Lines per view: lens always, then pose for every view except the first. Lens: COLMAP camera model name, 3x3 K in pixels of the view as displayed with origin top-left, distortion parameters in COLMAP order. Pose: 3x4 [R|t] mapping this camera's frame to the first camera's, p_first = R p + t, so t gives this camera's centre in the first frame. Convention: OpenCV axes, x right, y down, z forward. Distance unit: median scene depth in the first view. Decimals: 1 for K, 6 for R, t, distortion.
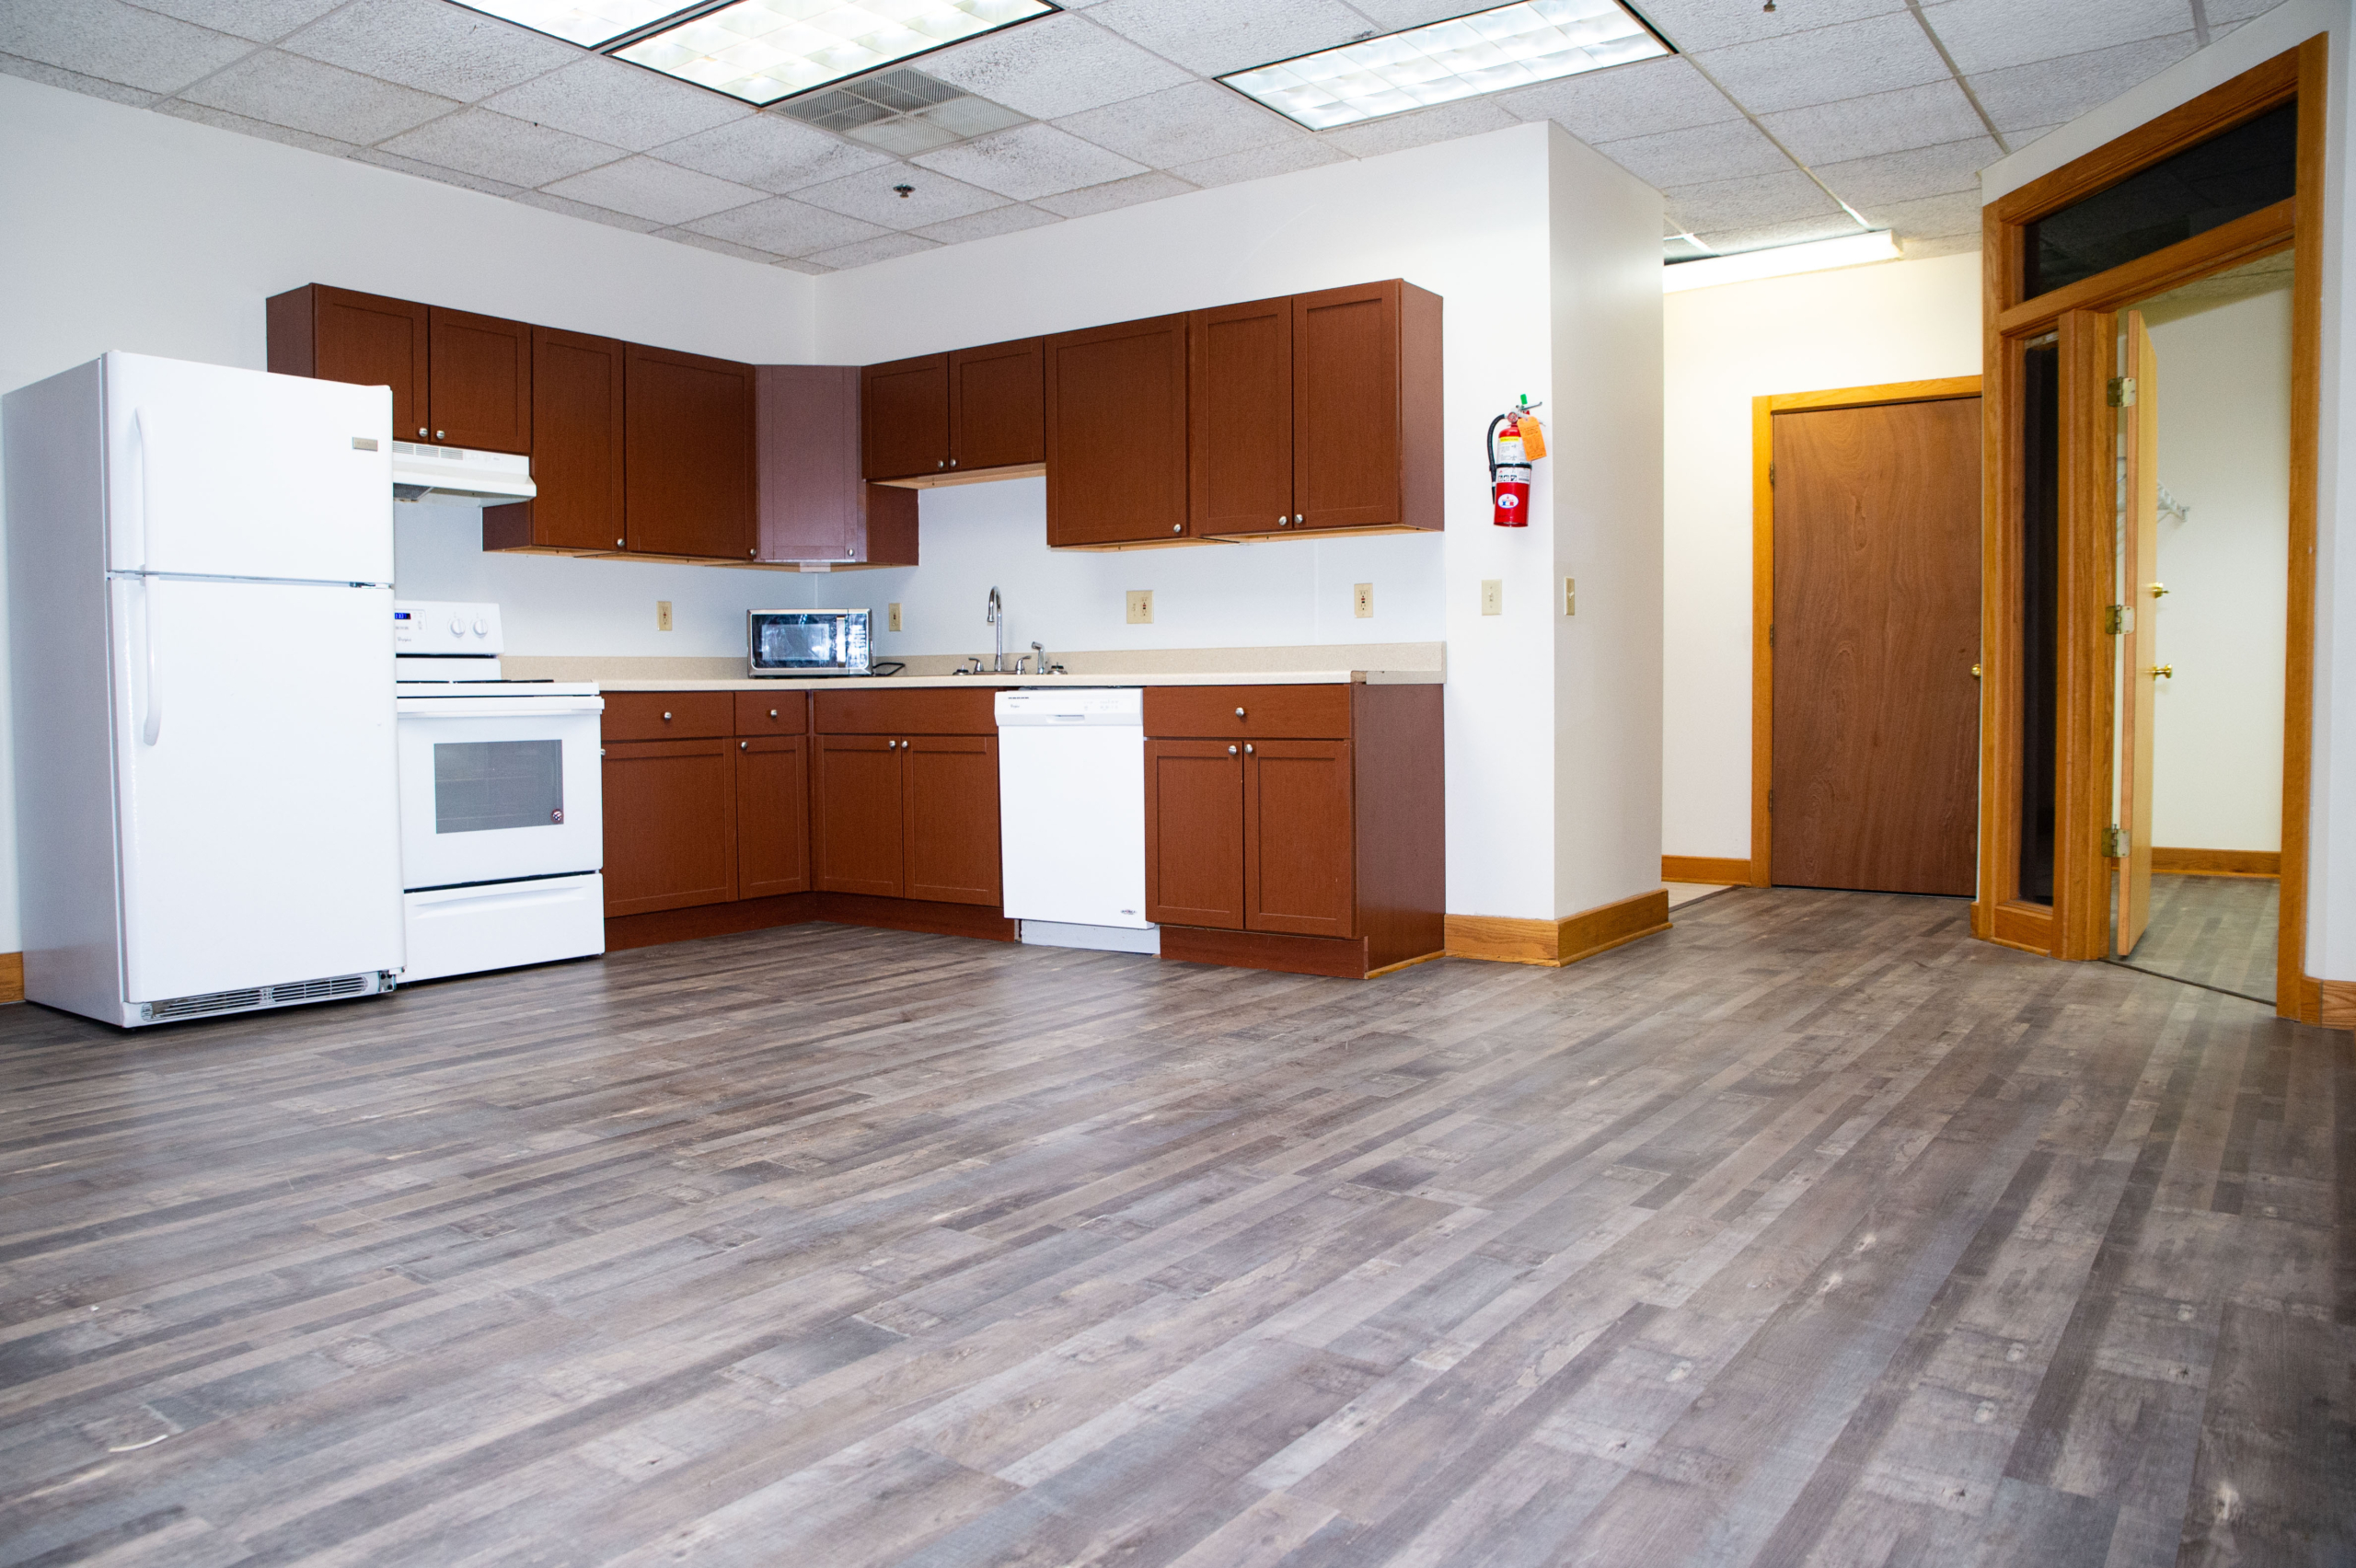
lens RADIAL K [[1610.4, 0, 1184.3], [0, 1610.4, 779.5], [0, 0, 1]] dist [-0.054215, 0.009204]
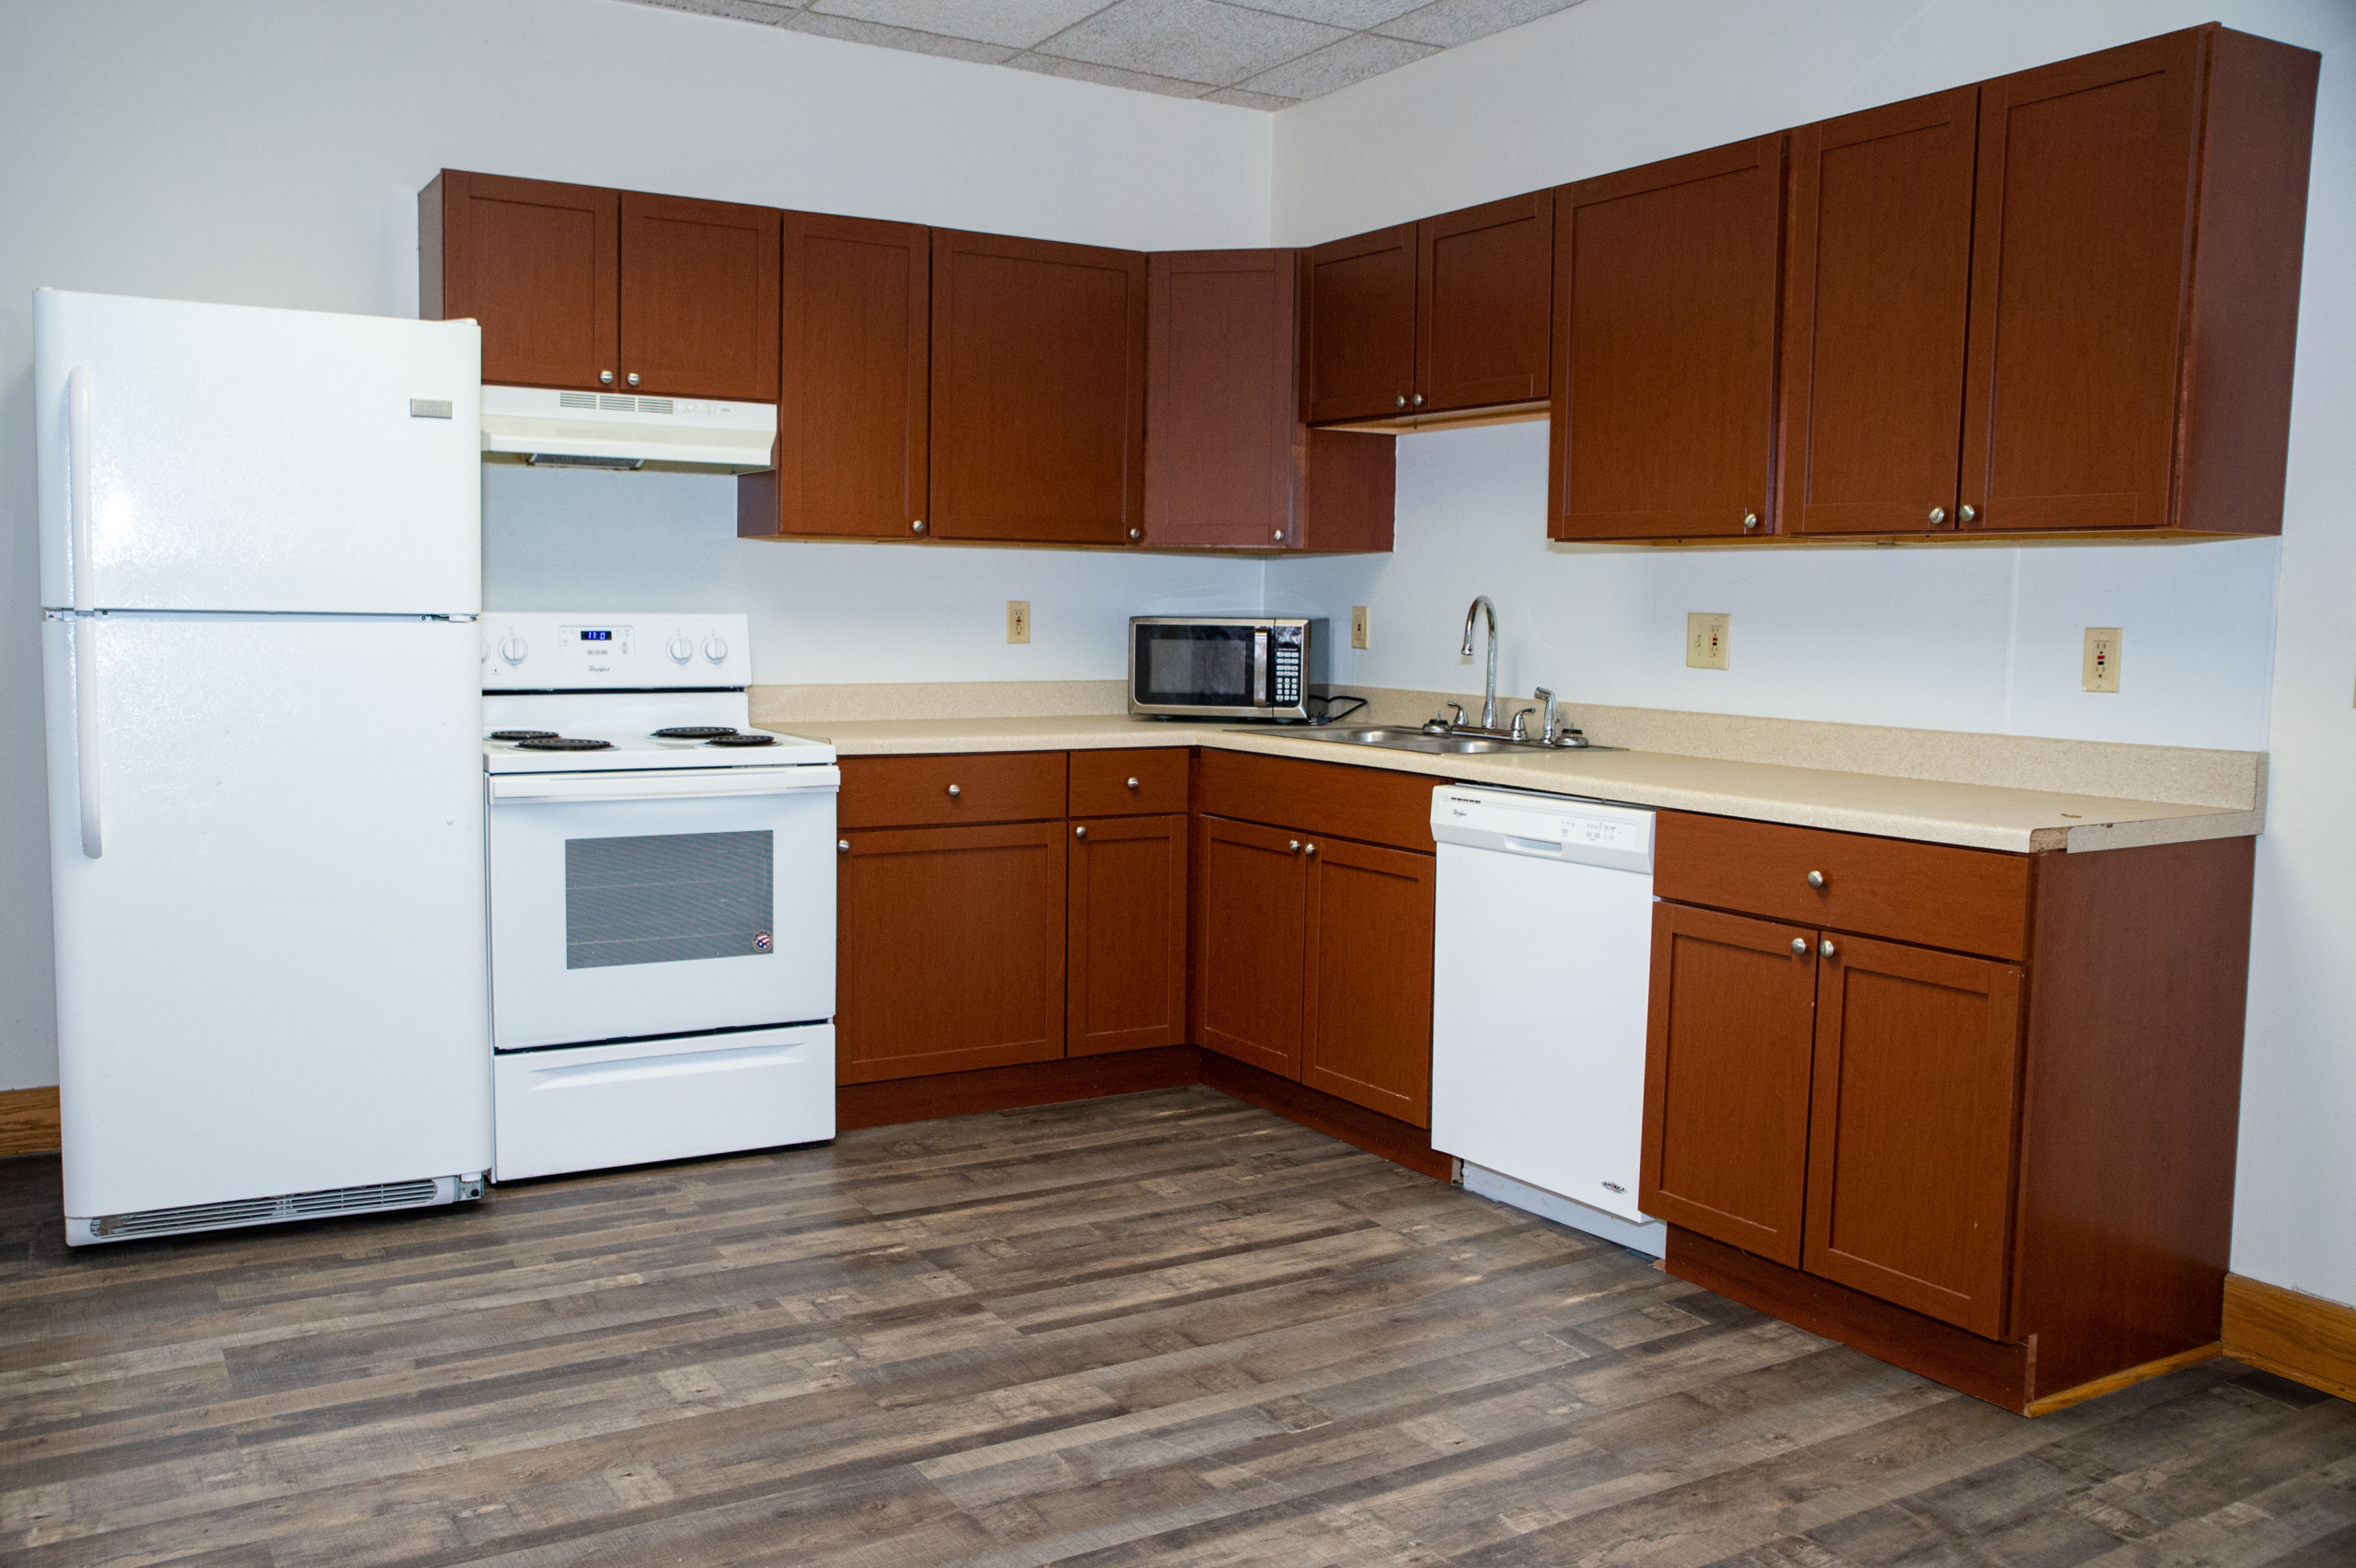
lens RADIAL K [[1931.0, 0, 1171.2], [0, 1931.0, 788.1], [0, 0, 1]] dist [-0.044483, 0.011260]
pose [[0.918417, 0.063166, -0.390538, 0.079206], [-0.050766, 0.997827, 0.042004, -0.081602], [0.392343, -0.018751, 0.919628, 0.301991]]
